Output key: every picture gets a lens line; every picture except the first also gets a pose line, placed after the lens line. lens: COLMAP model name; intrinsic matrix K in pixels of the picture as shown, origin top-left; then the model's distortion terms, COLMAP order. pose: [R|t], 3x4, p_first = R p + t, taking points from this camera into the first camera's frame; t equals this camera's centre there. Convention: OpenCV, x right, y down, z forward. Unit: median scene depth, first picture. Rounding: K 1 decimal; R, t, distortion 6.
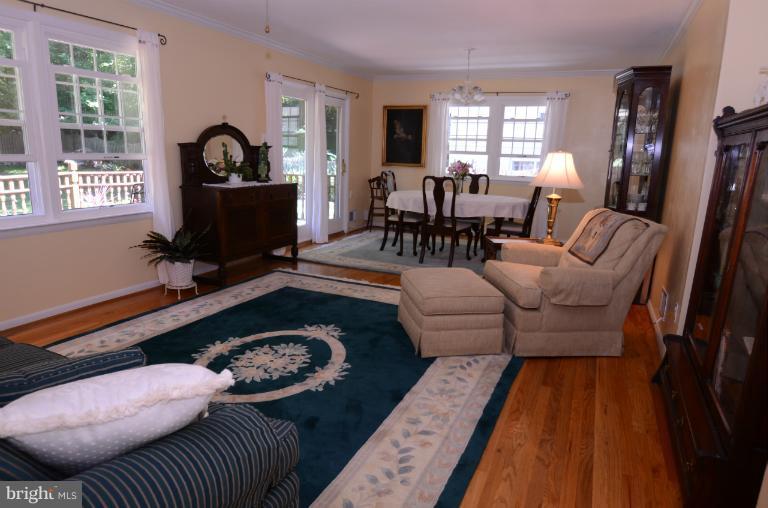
lens RADIAL K [[497.9, 0, 384.0], [0, 497.9, 254.0], [0, 0, 1]] dist [-0.004202, -0.000485]
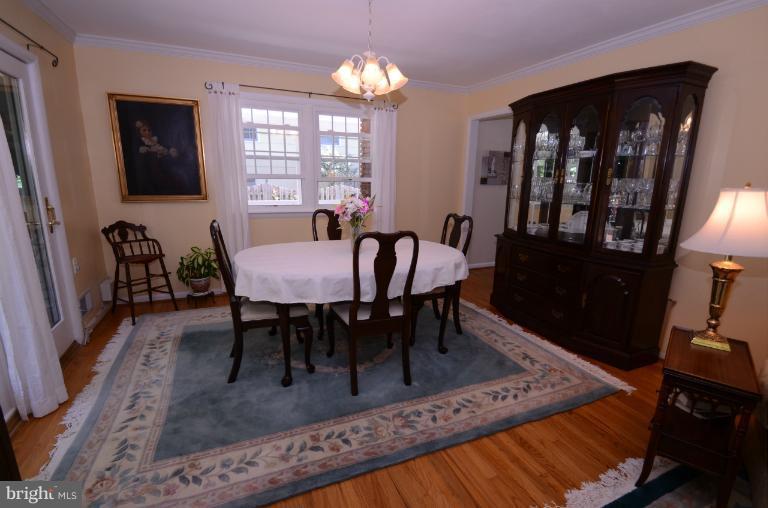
lens RADIAL K [[369.0, 0, 384.0], [0, 369.0, 254.0], [0, 0, 1]] dist [0.001940, -0.000093]
pose [[0.673508, -0.175504, 0.718043, -0.138399], [0.149851, 0.983652, 0.099866, -0.138084], [-0.723831, 0.040339, 0.688797, 0.591027]]
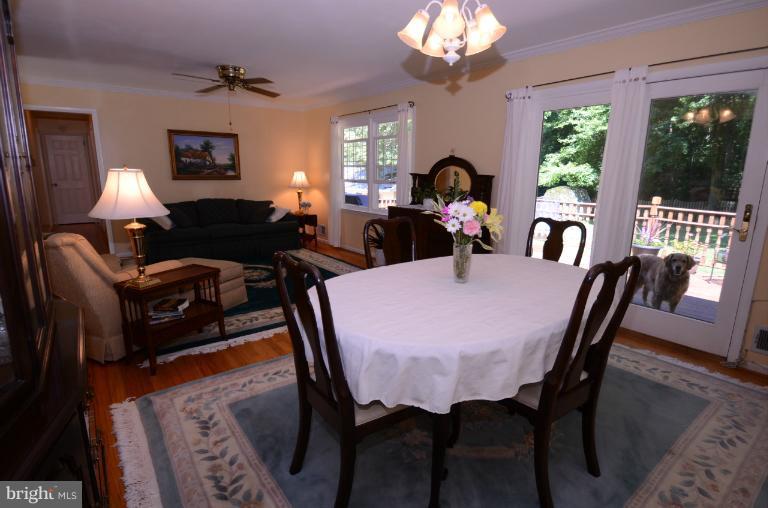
lens RADIAL K [[393.5, 0, 384.0], [0, 393.5, 254.0], [0, 0, 1]] dist [-0.018008, -0.000374]
pose [[-0.479688, 0.142105, -0.865855, 0.399907], [-0.208072, 0.940229, 0.269585, -0.189120], [0.852411, 0.309477, -0.421449, 0.948970]]
